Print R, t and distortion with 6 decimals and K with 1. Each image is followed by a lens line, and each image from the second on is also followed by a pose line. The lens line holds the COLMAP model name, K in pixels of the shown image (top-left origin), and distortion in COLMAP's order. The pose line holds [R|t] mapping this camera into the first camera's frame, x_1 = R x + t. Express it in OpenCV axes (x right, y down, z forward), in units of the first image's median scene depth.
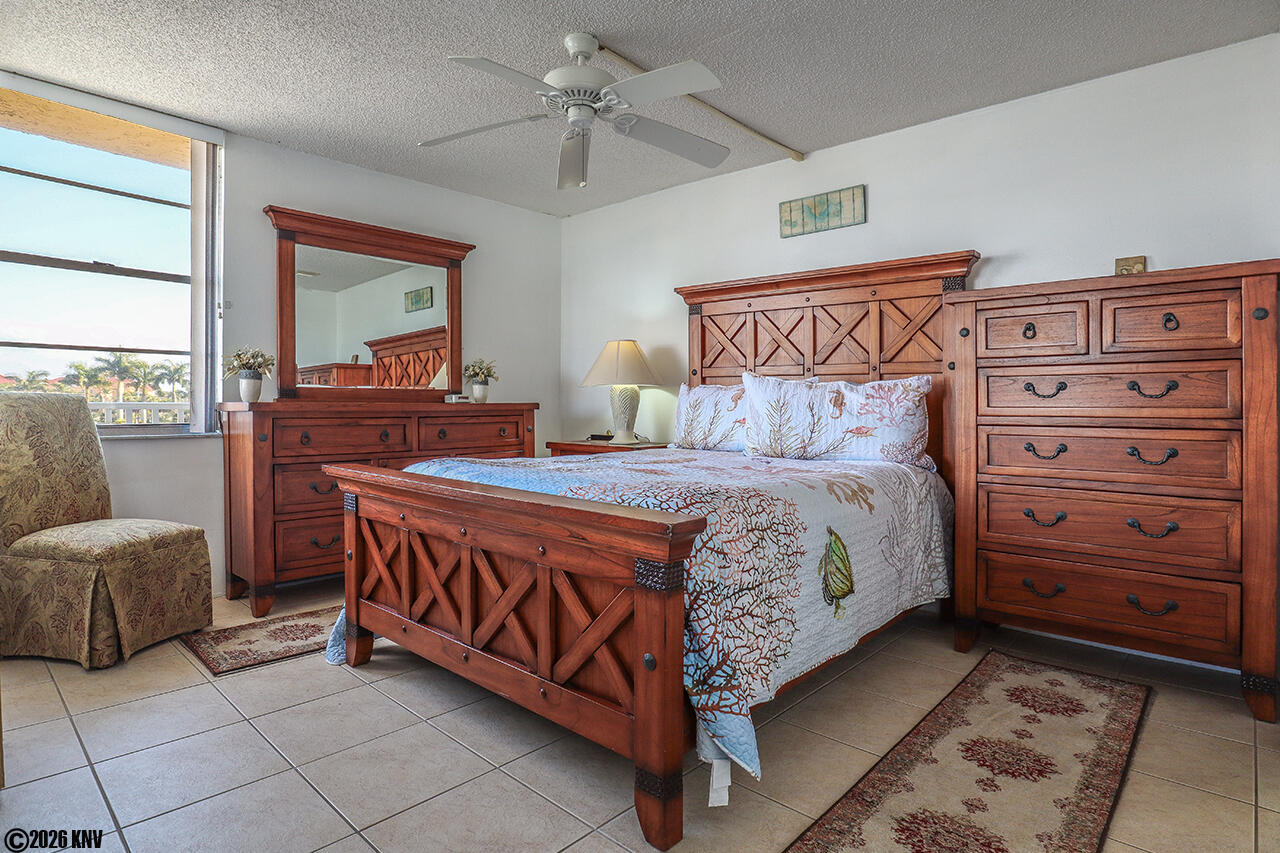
lens RADIAL K [[677.0, 0, 674.1], [0, 677.0, 415.1], [0, 0, 1]] dist [-0.044602, 0.015312]
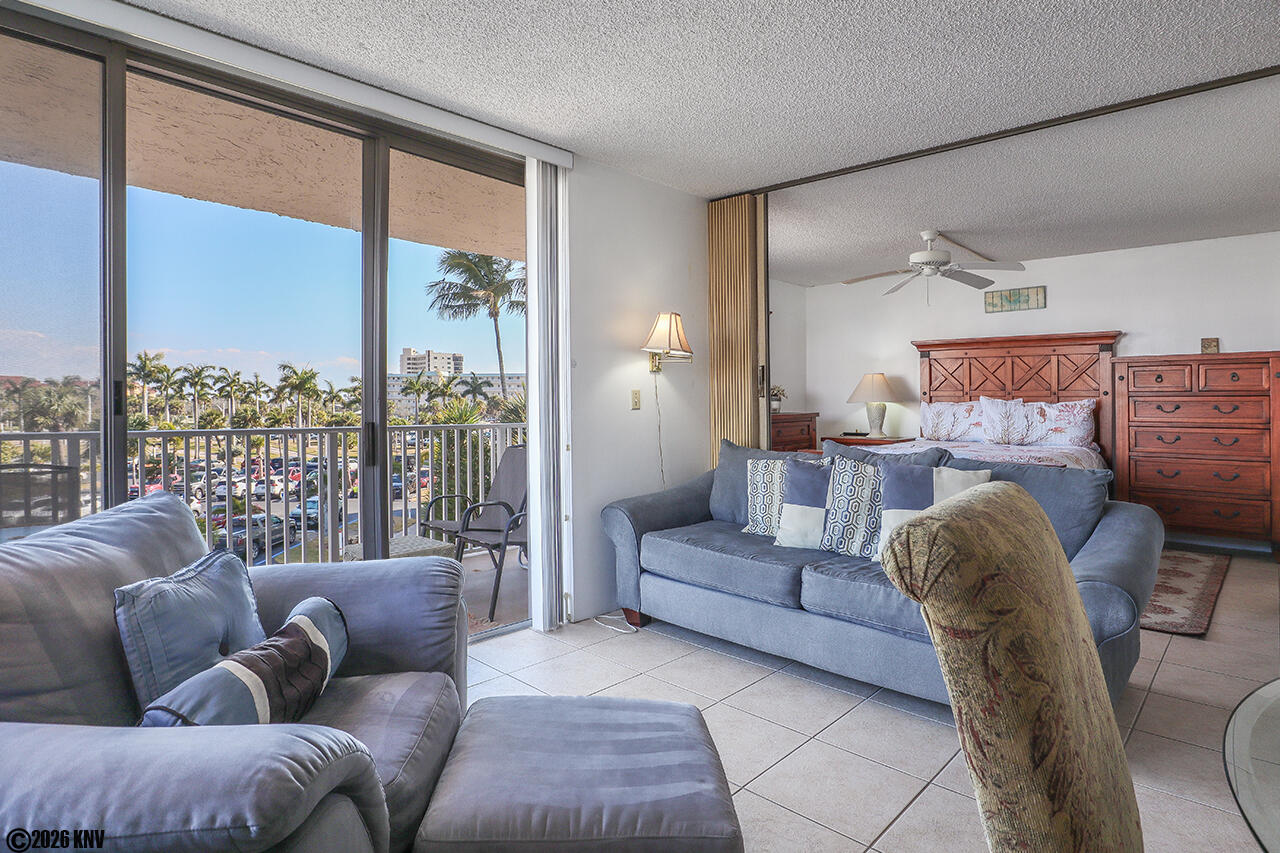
lens RADIAL K [[661.9, 0, 693.7], [0, 661.9, 407.2], [0, 0, 1]] dist [-0.020924, 0.004228]
pose [[0.999975, -0.005817, -0.003936, -0.712085], [0.005791, 0.999961, -0.006617, -0.031690], [0.003975, 0.006594, 0.999970, -0.800730]]
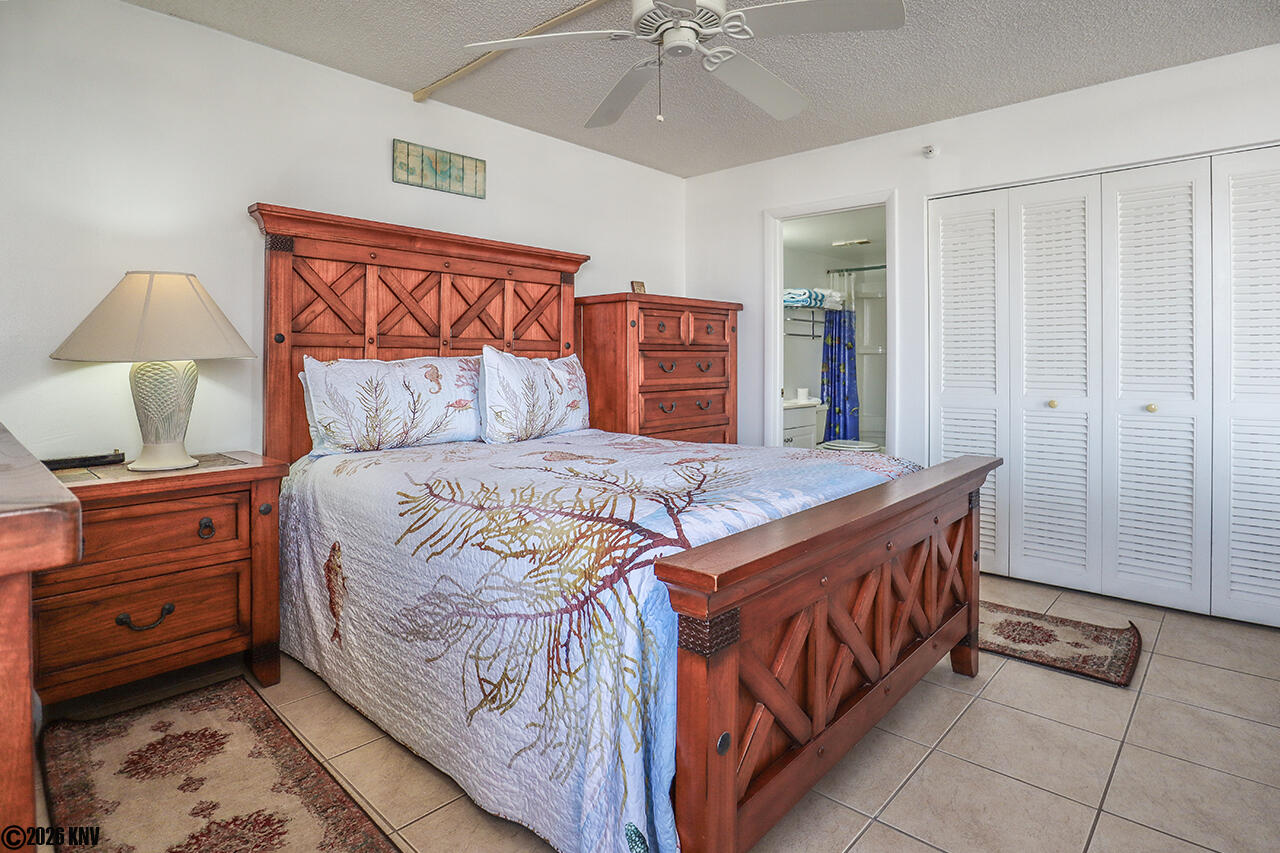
lens RADIAL K [[677.0, 0, 590.8], [0, 677.0, 348.8], [0, 0, 1]] dist [-0.044602, 0.015312]
pose [[0.060722, 0.011441, 0.998089, -0.830659], [0.019351, 0.999733, -0.012637, -0.053344], [-0.997967, 0.020081, 0.060485, 0.913328]]
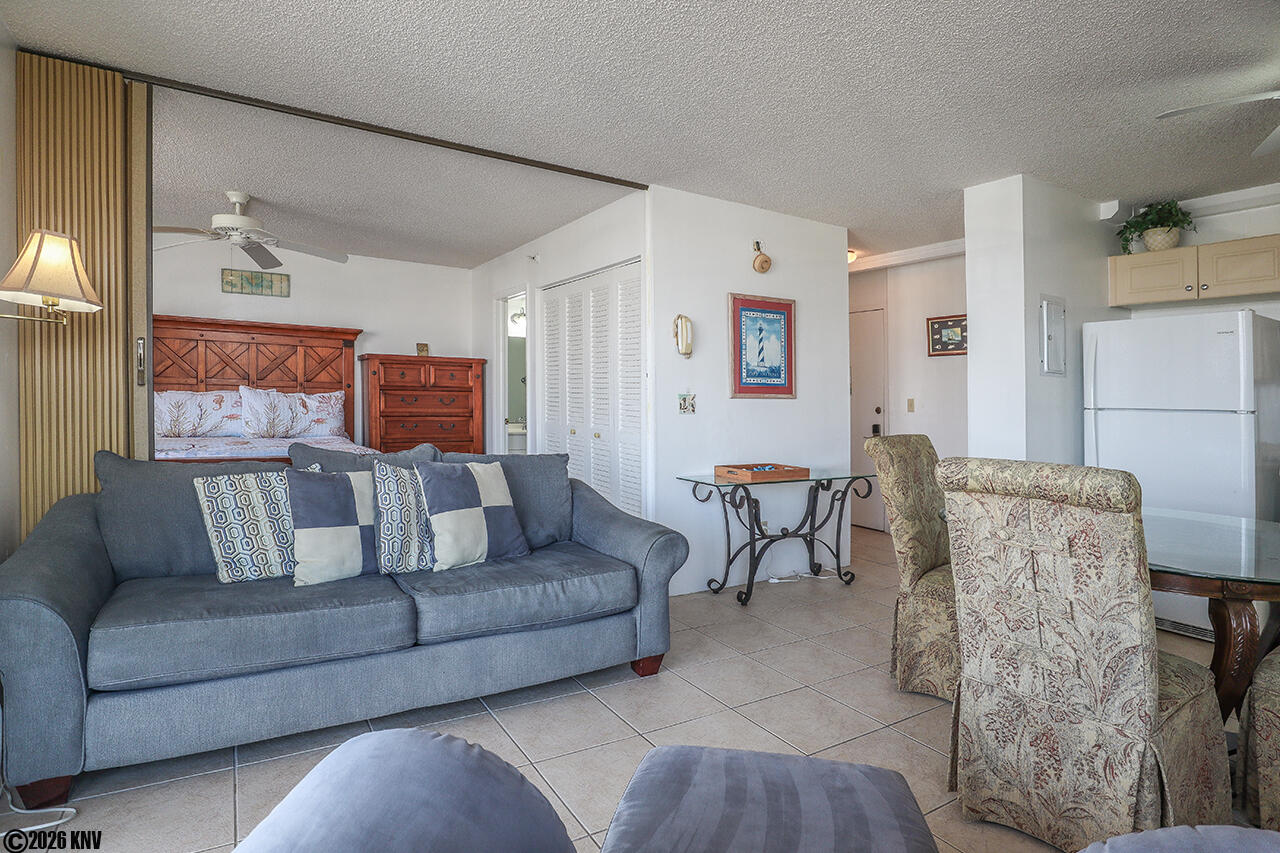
lens RADIAL K [[677.0, 0, 605.2], [0, 677.0, 390.9], [0, 0, 1]] dist [-0.044602, 0.015312]
pose [[0.308176, 0.008229, 0.951294, -1.256523], [-0.003750, 0.999965, -0.007435, -0.048554], [-0.951322, -0.001276, 0.308196, -0.325668]]
